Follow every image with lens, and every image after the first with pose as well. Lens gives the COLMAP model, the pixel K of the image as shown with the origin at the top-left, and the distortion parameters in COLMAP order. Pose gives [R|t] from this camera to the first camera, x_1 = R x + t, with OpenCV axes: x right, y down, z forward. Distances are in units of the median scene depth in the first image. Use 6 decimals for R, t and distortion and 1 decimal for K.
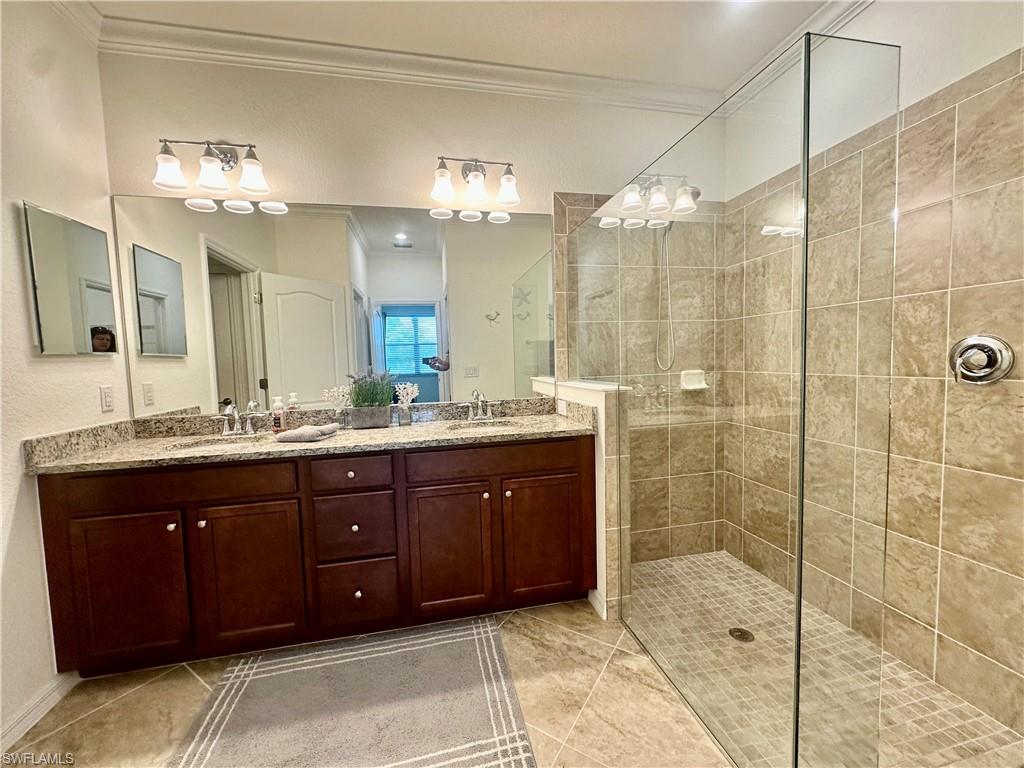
lens RADIAL K [[408.9, 0, 512.8], [0, 408.9, 384.6], [0, 0, 1]] dist [-0.002812, 0.000402]
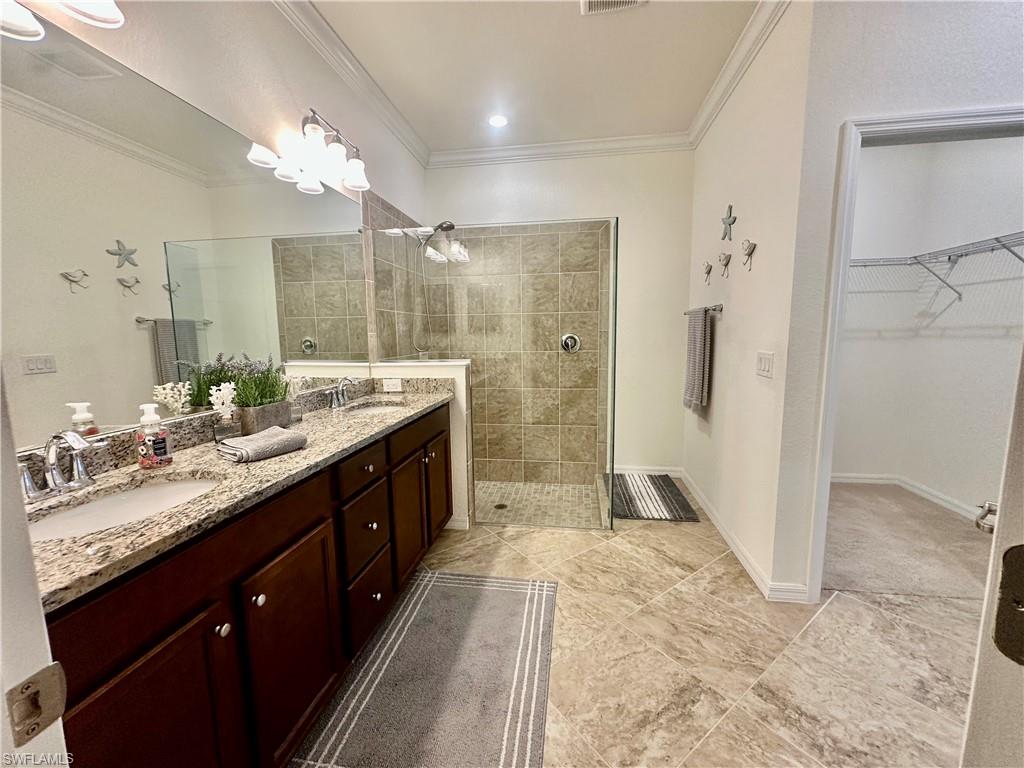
lens RADIAL K [[408.9, 0, 512.8], [0, 408.9, 384.6], [0, 0, 1]] dist [-0.002812, 0.000402]
pose [[0.359761, -0.089670, 0.928726, -1.117459], [0.062567, 0.995449, 0.071876, -0.008516], [-0.930944, 0.032249, 0.363734, 0.381434]]
